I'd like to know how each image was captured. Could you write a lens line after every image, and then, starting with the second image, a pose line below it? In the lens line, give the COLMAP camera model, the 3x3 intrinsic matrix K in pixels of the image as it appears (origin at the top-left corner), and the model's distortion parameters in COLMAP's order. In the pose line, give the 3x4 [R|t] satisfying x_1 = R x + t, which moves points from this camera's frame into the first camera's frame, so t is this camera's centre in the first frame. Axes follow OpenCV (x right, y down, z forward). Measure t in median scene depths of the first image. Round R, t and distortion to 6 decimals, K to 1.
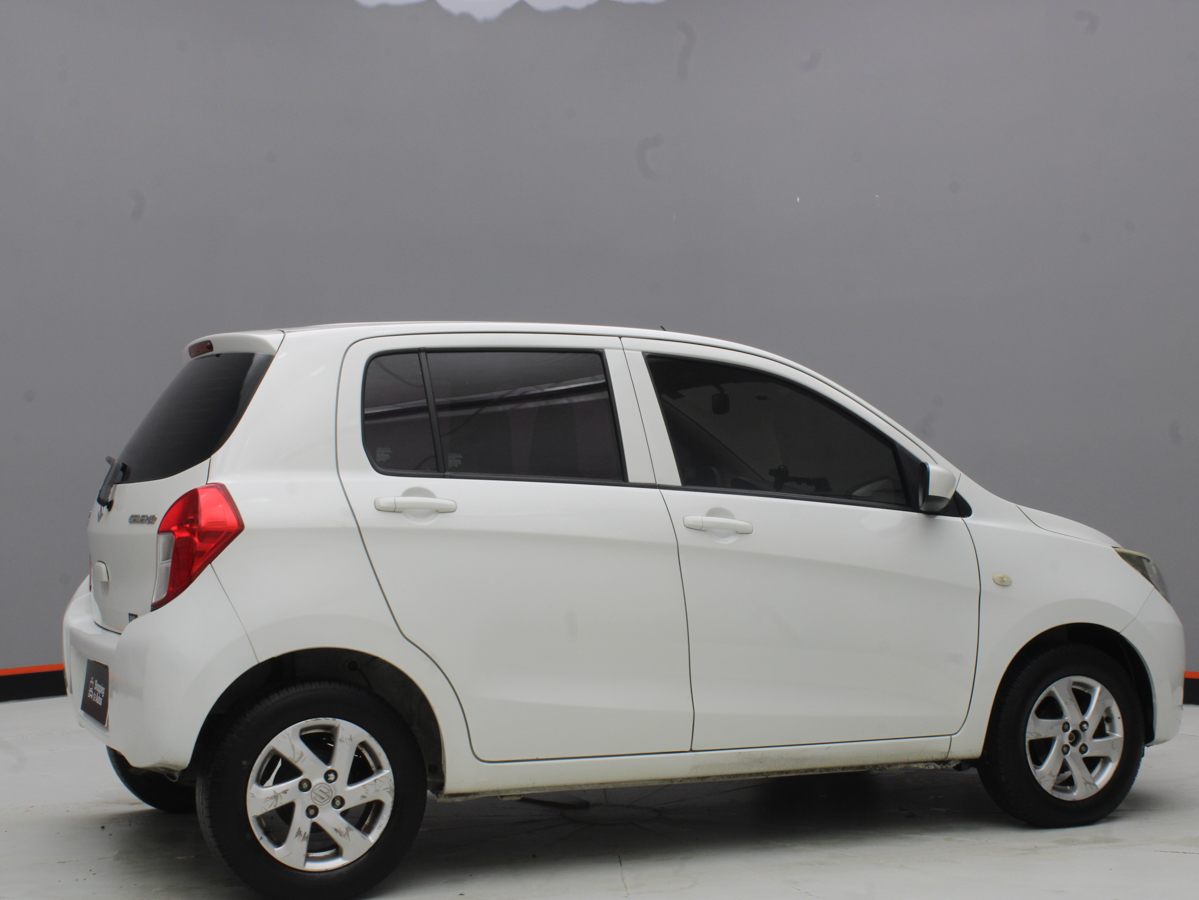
lens RADIAL K [[1699.1, 0, 547.0], [0, 1699.1, 444.4], [0, 0, 1]] dist [-0.053896, 0.000000]
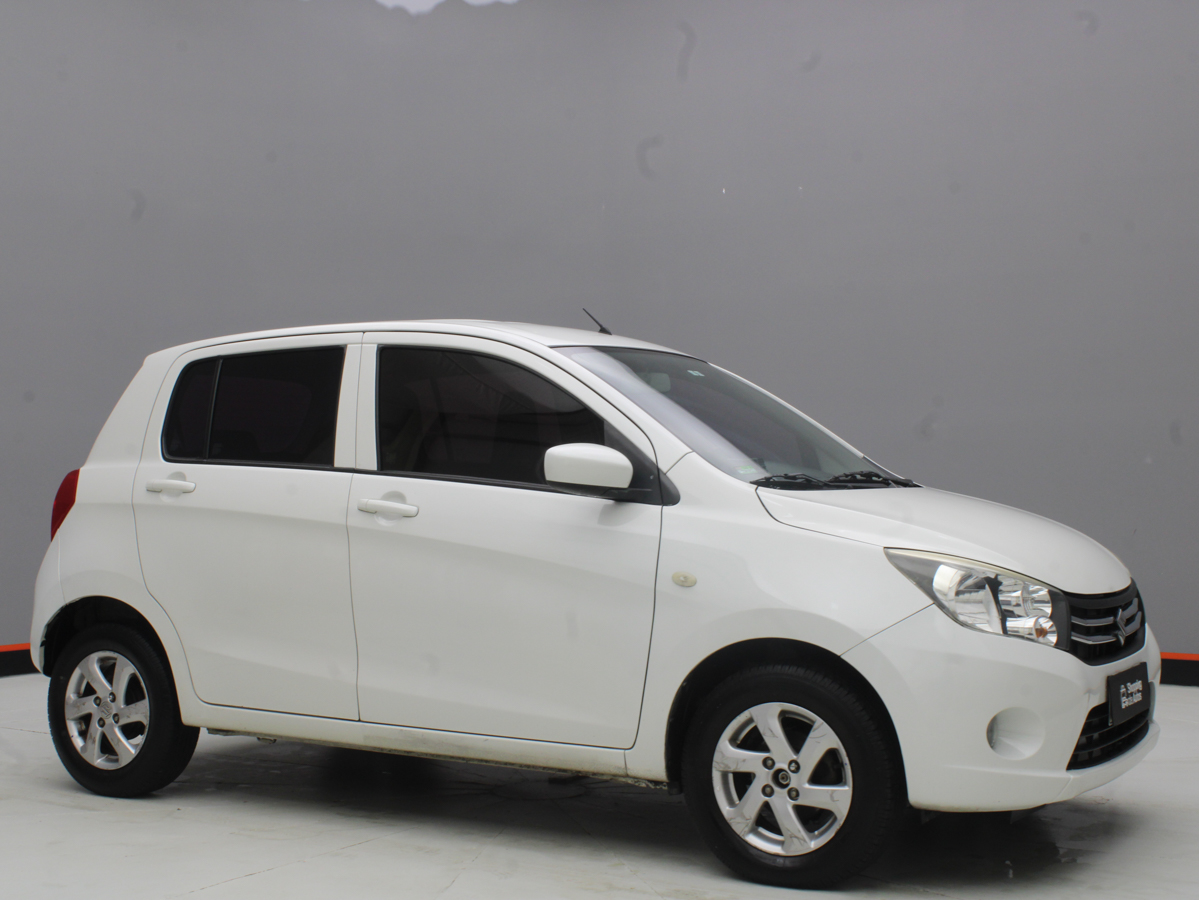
lens RADIAL K [[1699.1, 0, 595.8], [0, 1699.1, 448.3], [0, 0, 1]] dist [-0.053896, 0.000000]
pose [[0.590587, -0.012550, -0.806876, 1.011967], [0.019691, 0.999805, -0.001138, 0.014695], [0.806733, -0.015217, 0.590720, 0.489490]]
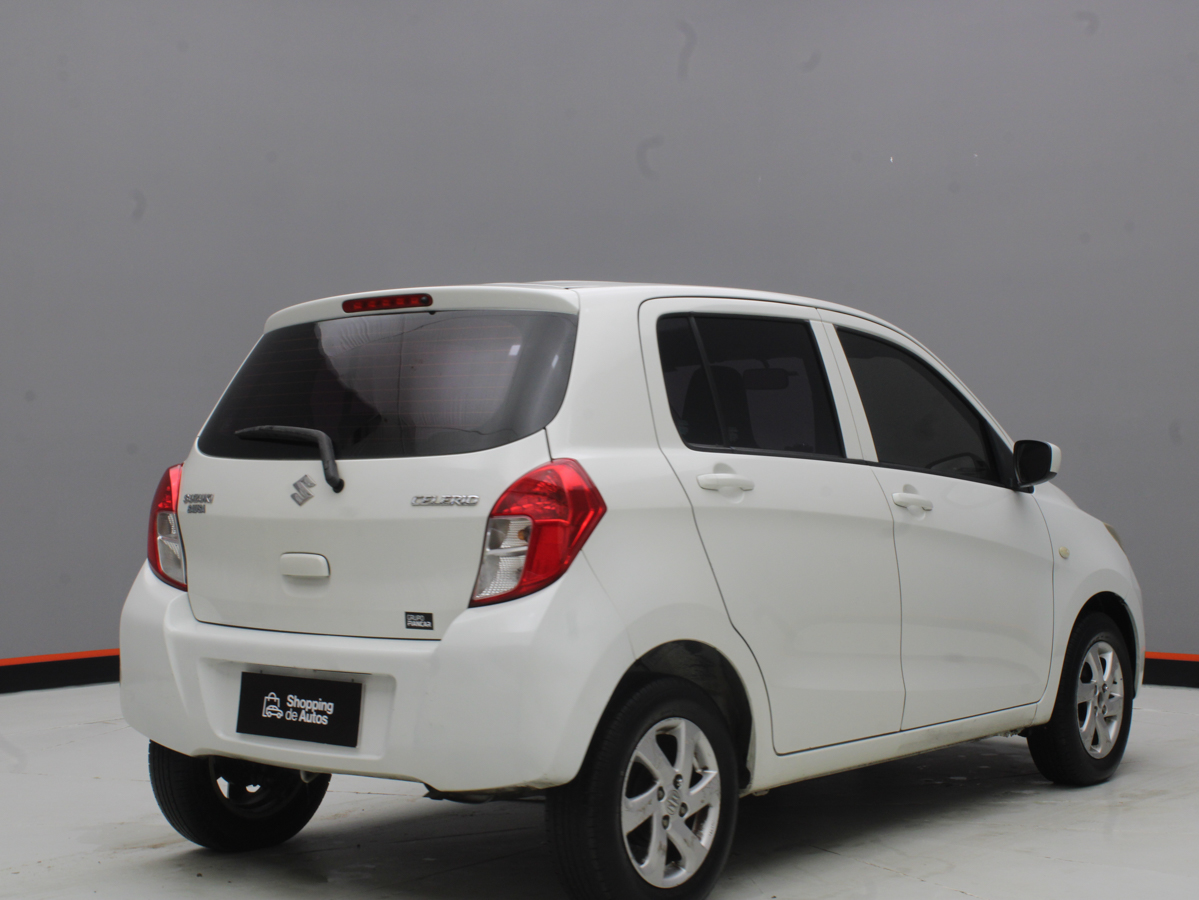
lens RADIAL K [[1842.1, 0, 560.4], [0, 1842.1, 442.4], [0, 0, 1]] dist [-0.049199, 0.000000]
pose [[0.889433, 0.004341, 0.457044, -0.571645], [-0.008226, 0.999945, 0.006510, 0.007560], [-0.456991, -0.009549, 0.889420, 0.139553]]
